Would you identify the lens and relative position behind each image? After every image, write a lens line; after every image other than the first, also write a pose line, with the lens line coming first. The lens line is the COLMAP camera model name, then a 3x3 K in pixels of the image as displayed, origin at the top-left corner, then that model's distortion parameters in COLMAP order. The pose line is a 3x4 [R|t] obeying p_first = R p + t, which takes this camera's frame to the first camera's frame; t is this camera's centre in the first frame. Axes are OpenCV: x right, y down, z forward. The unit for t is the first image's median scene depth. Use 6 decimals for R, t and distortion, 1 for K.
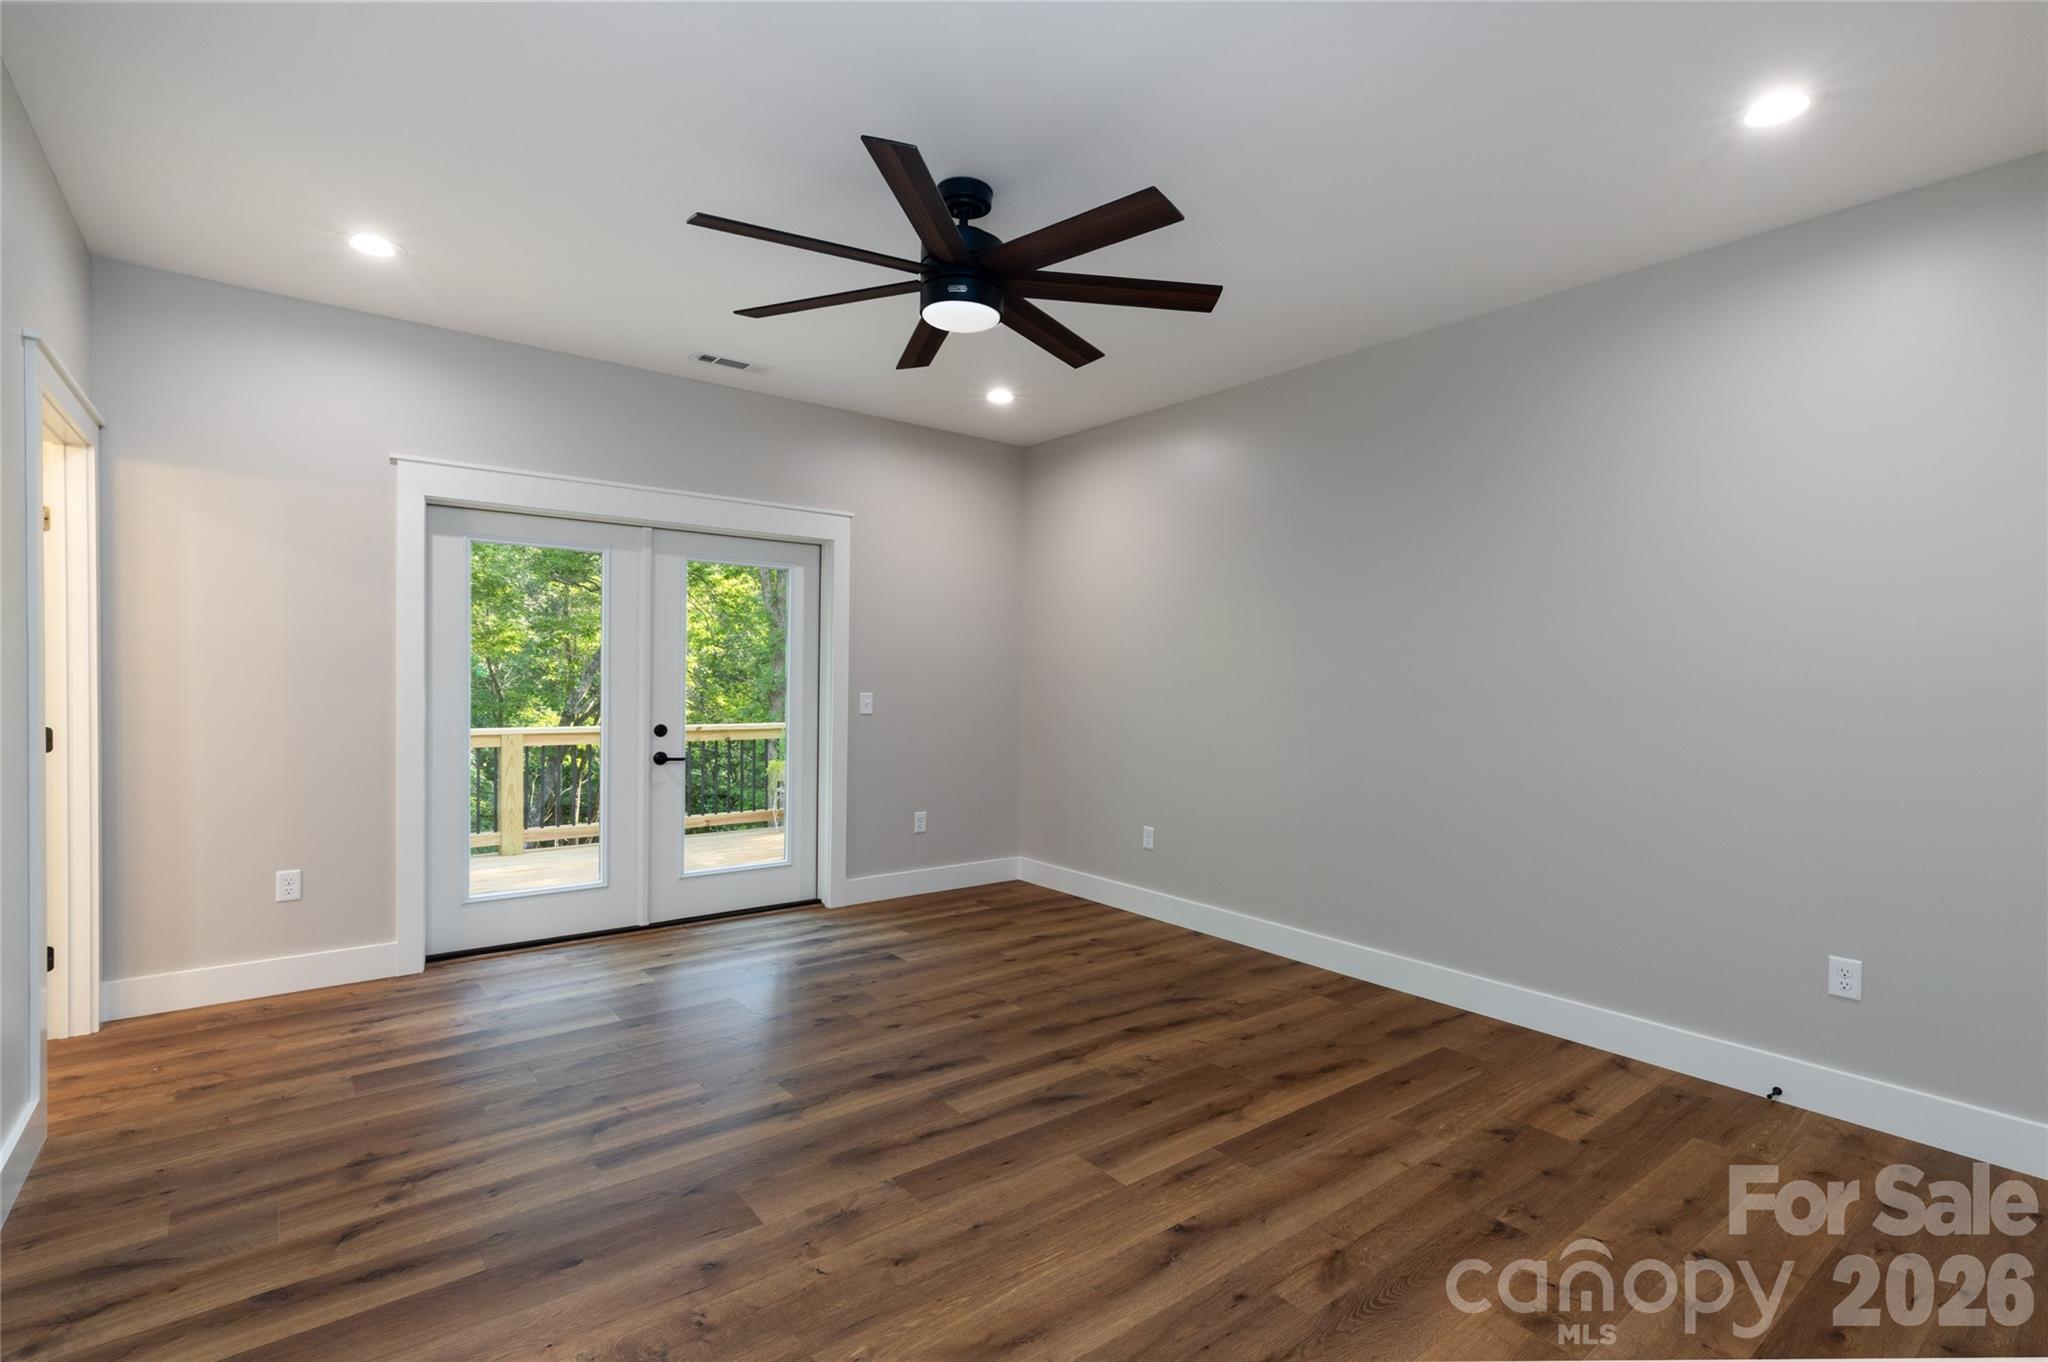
lens RADIAL K [[940.5, 0, 1021.2], [0, 940.5, 680.5], [0, 0, 1]] dist [-0.001850, 0.000537]
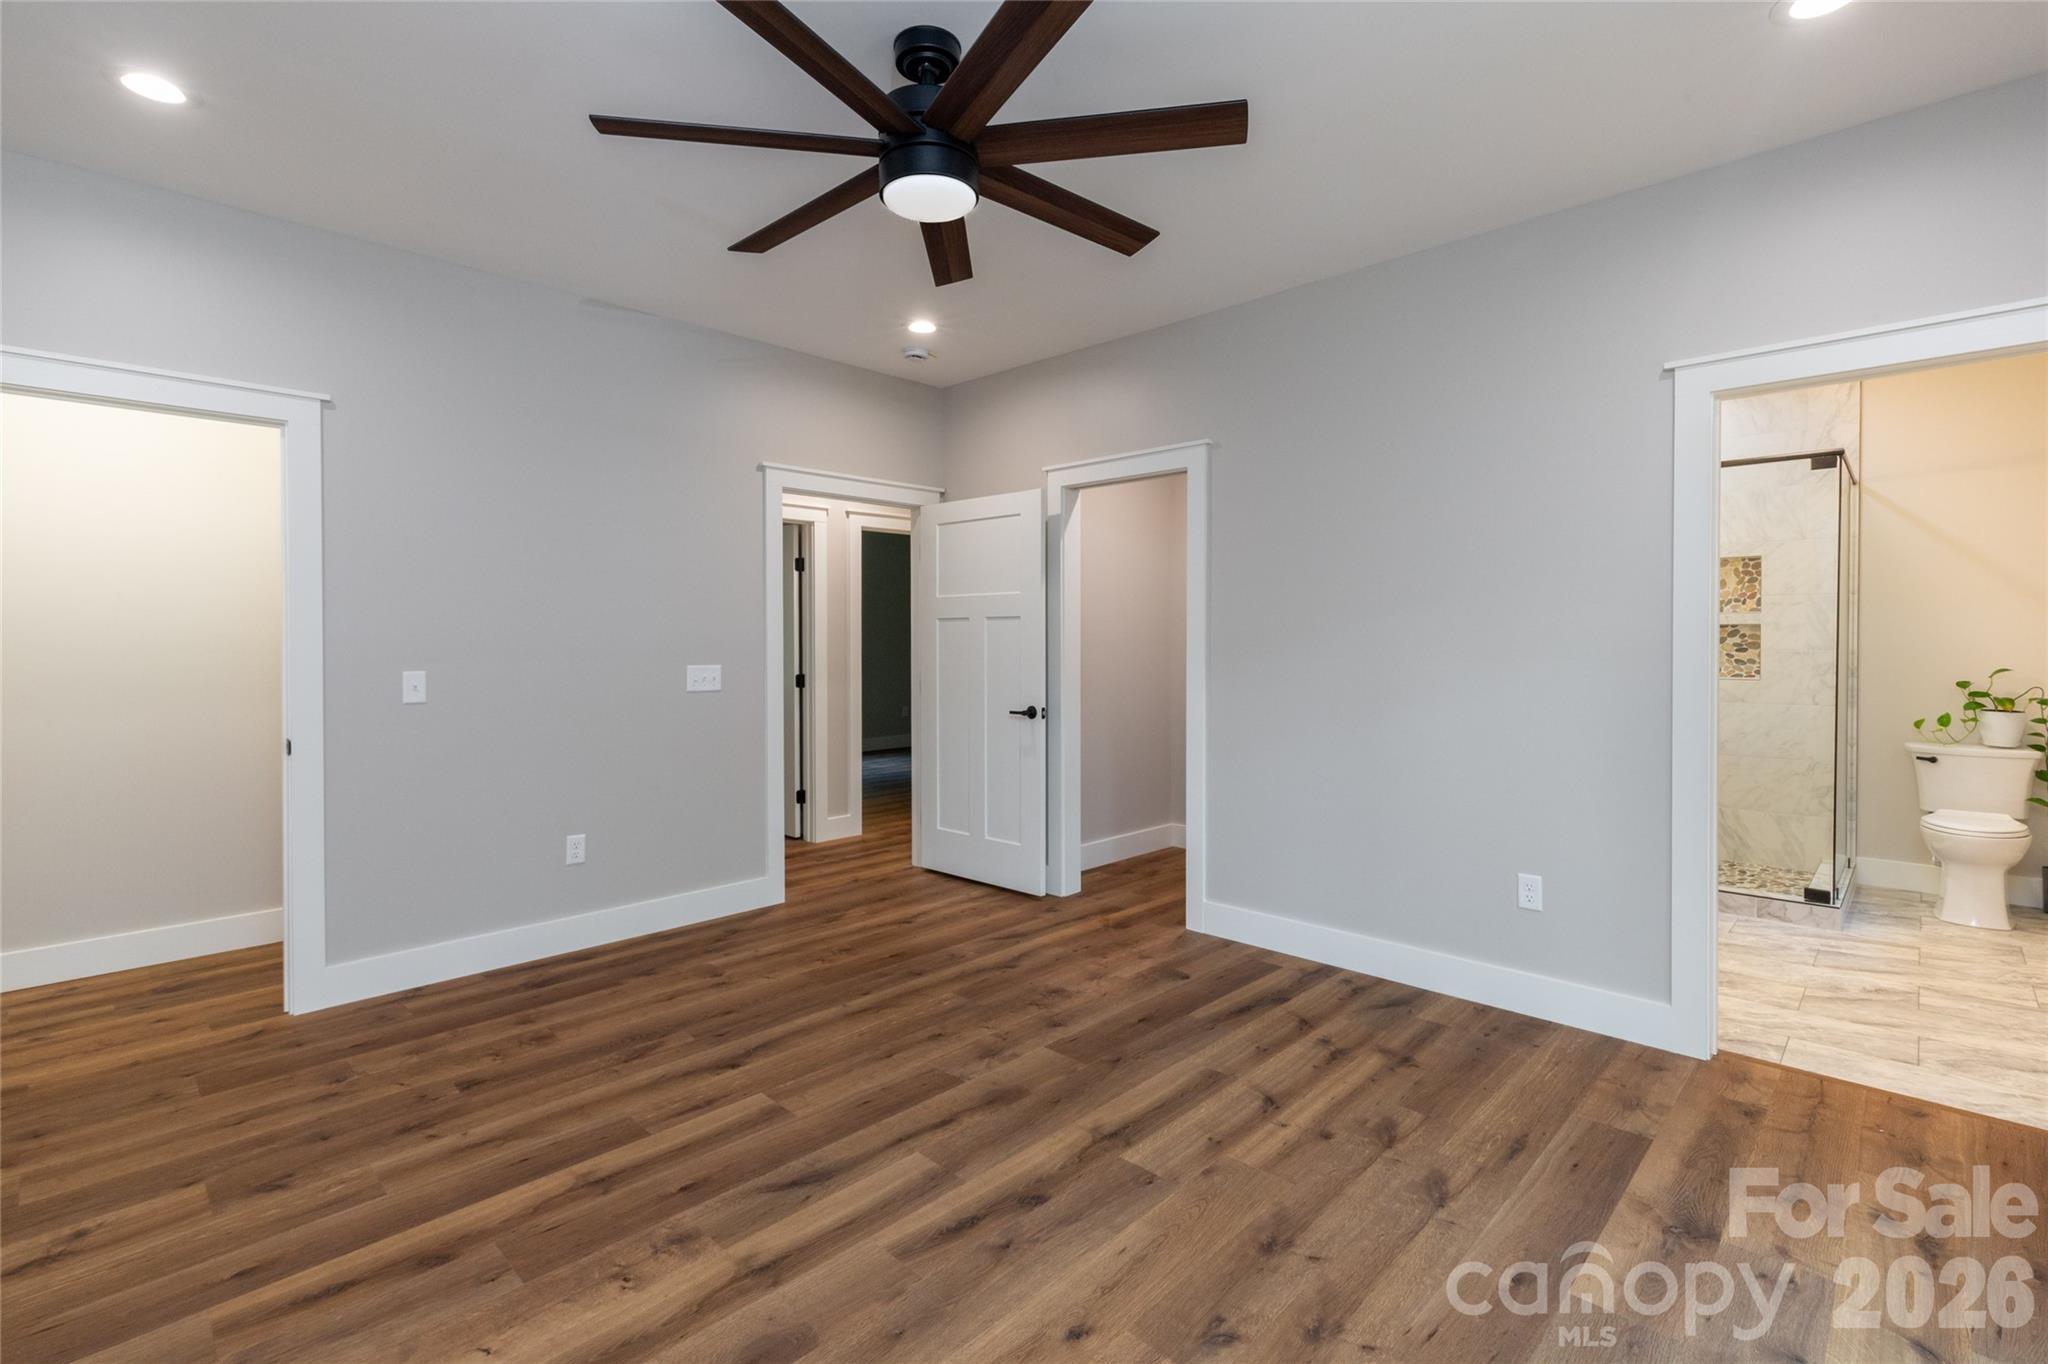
lens RADIAL K [[940.5, 0, 1021.7], [0, 940.5, 671.2], [0, 0, 1]] dist [-0.001850, 0.000537]
pose [[-0.990747, -0.008146, -0.135480, -0.040992], [-0.013471, 0.999170, 0.038431, -0.026019], [0.135055, 0.039900, -0.990034, 1.989507]]
